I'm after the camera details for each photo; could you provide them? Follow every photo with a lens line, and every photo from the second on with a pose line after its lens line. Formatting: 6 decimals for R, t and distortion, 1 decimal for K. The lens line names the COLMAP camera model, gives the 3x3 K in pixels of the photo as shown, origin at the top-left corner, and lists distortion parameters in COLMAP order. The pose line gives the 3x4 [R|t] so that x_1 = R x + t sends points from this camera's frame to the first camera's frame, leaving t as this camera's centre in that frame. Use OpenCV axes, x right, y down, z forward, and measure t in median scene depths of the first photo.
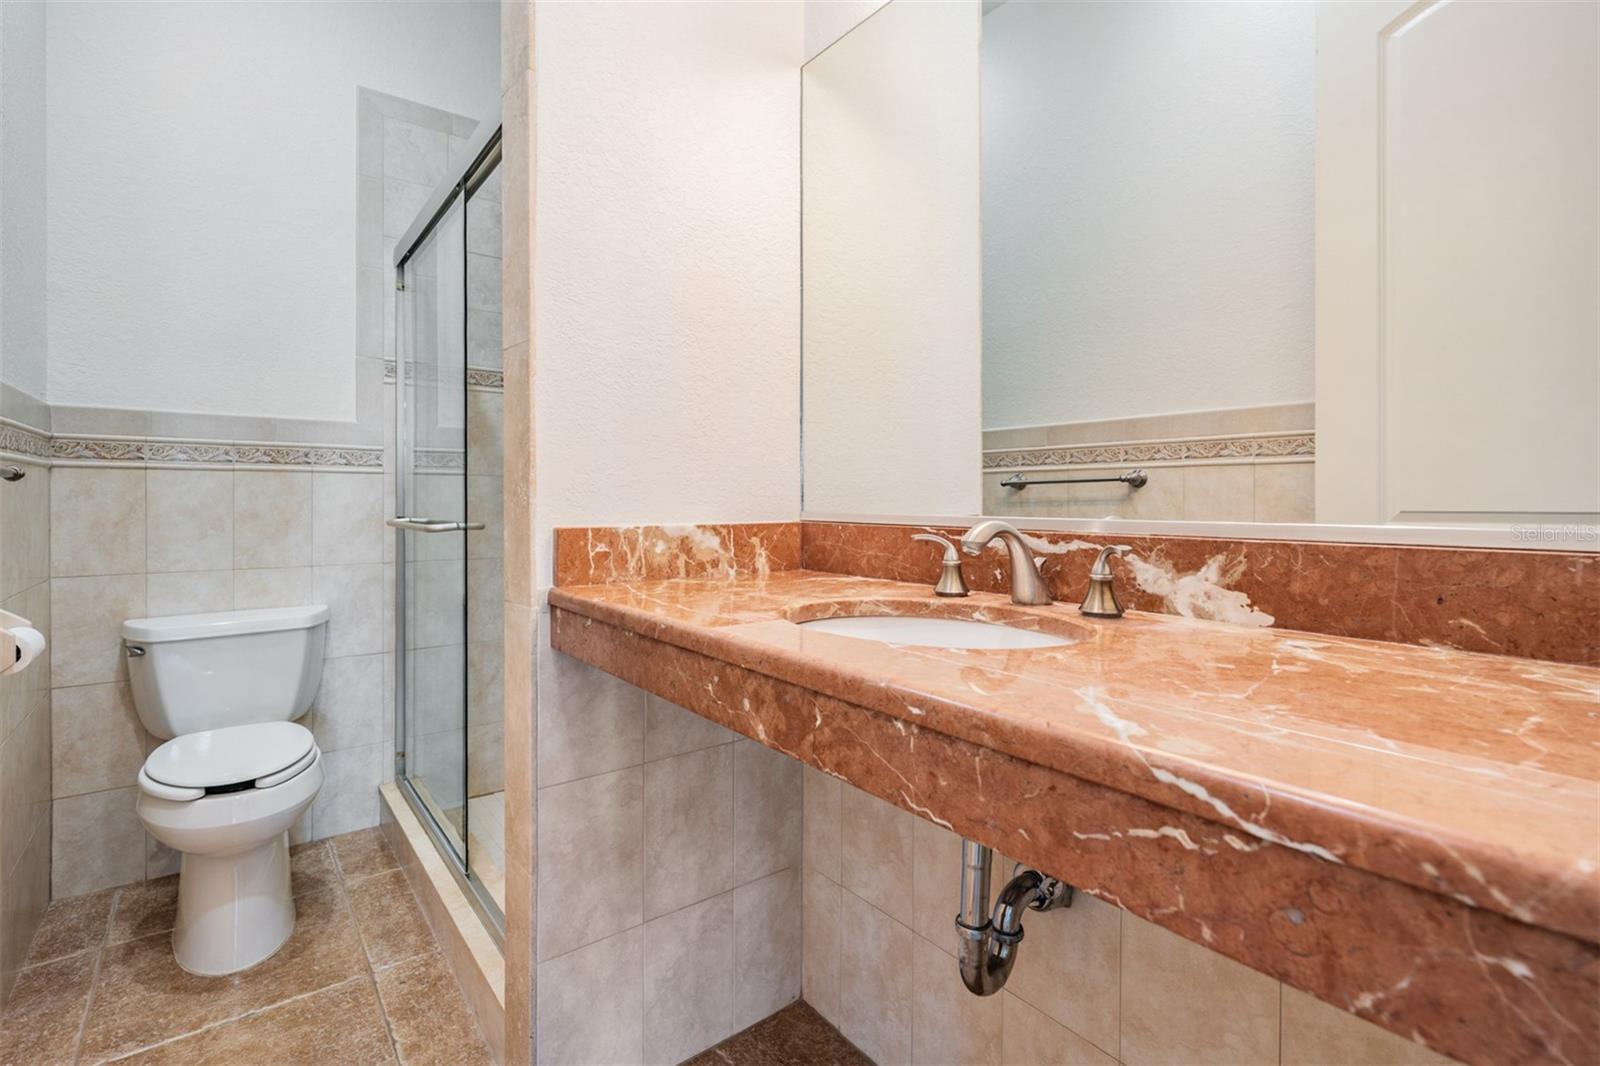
lens RADIAL K [[773.9, 0, 818.3], [0, 773.9, 506.0], [0, 0, 1]] dist [-0.010357, -0.001322]
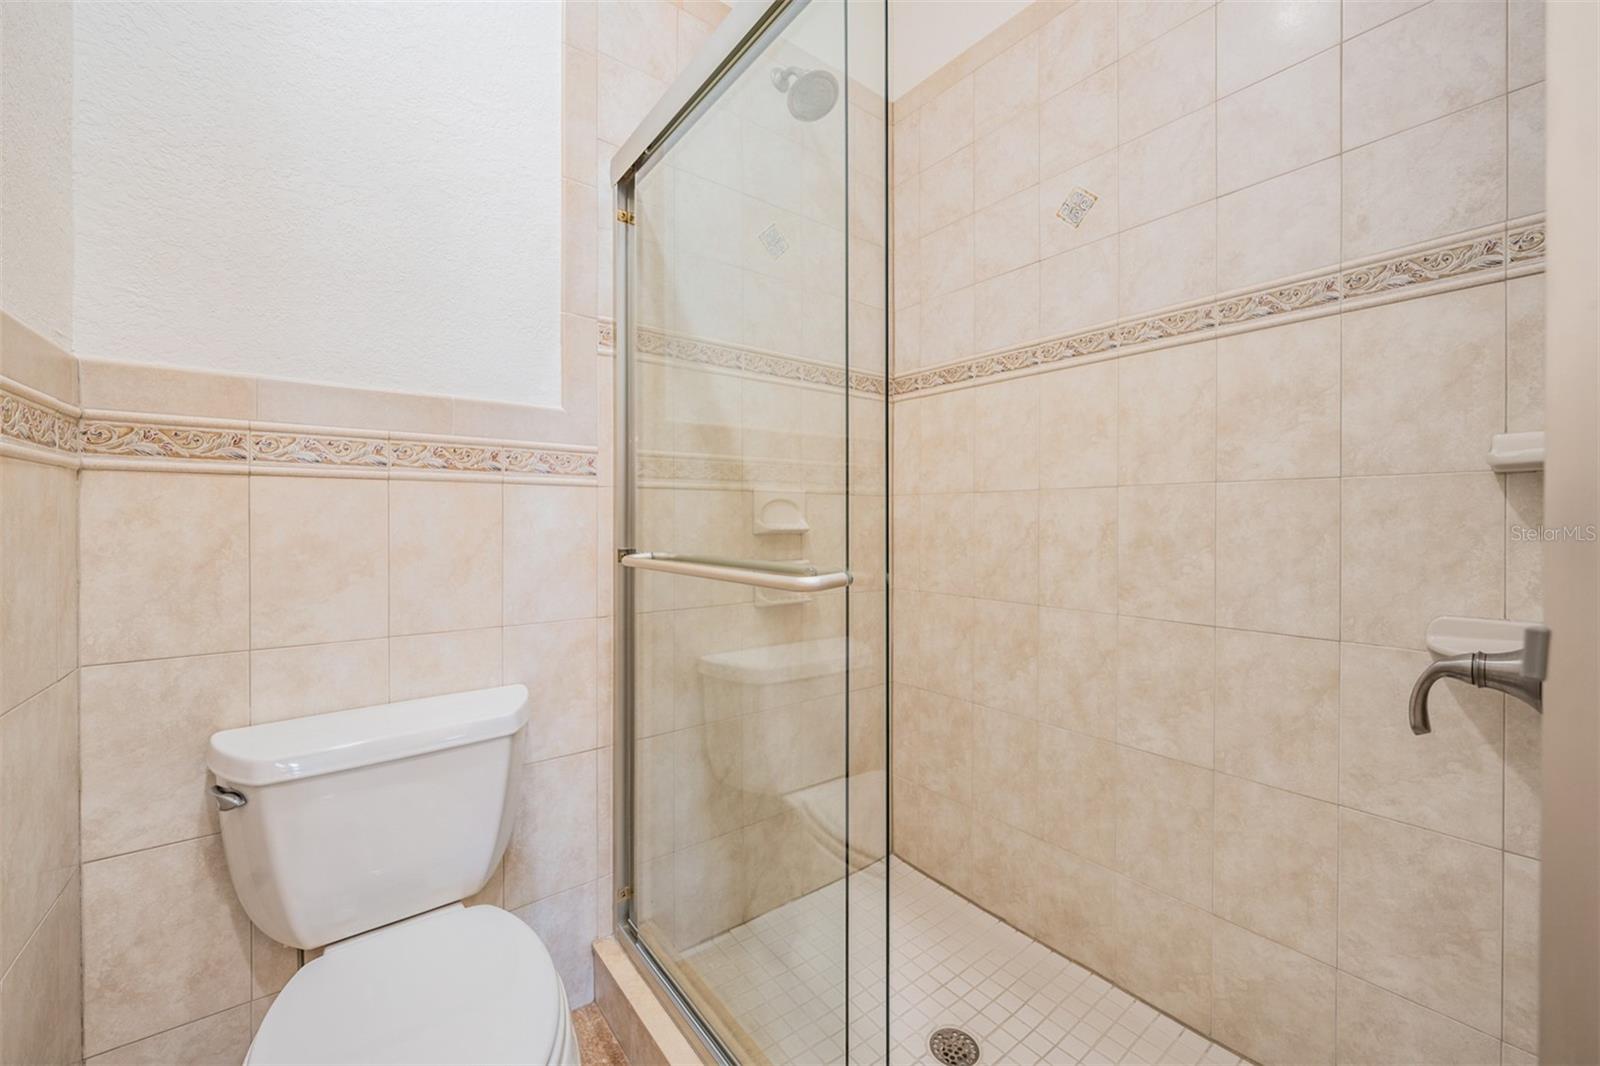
lens RADIAL K [[637.3, 0, 800.5], [0, 637.3, 524.5], [0, 0, 1]] dist [-0.012968, 0.001208]
pose [[0.999998, 0.000017, -0.001796, -0.450535], [-0.000016, 1.000000, 0.000829, -0.010298], [0.001796, -0.000829, 0.999998, 0.513889]]
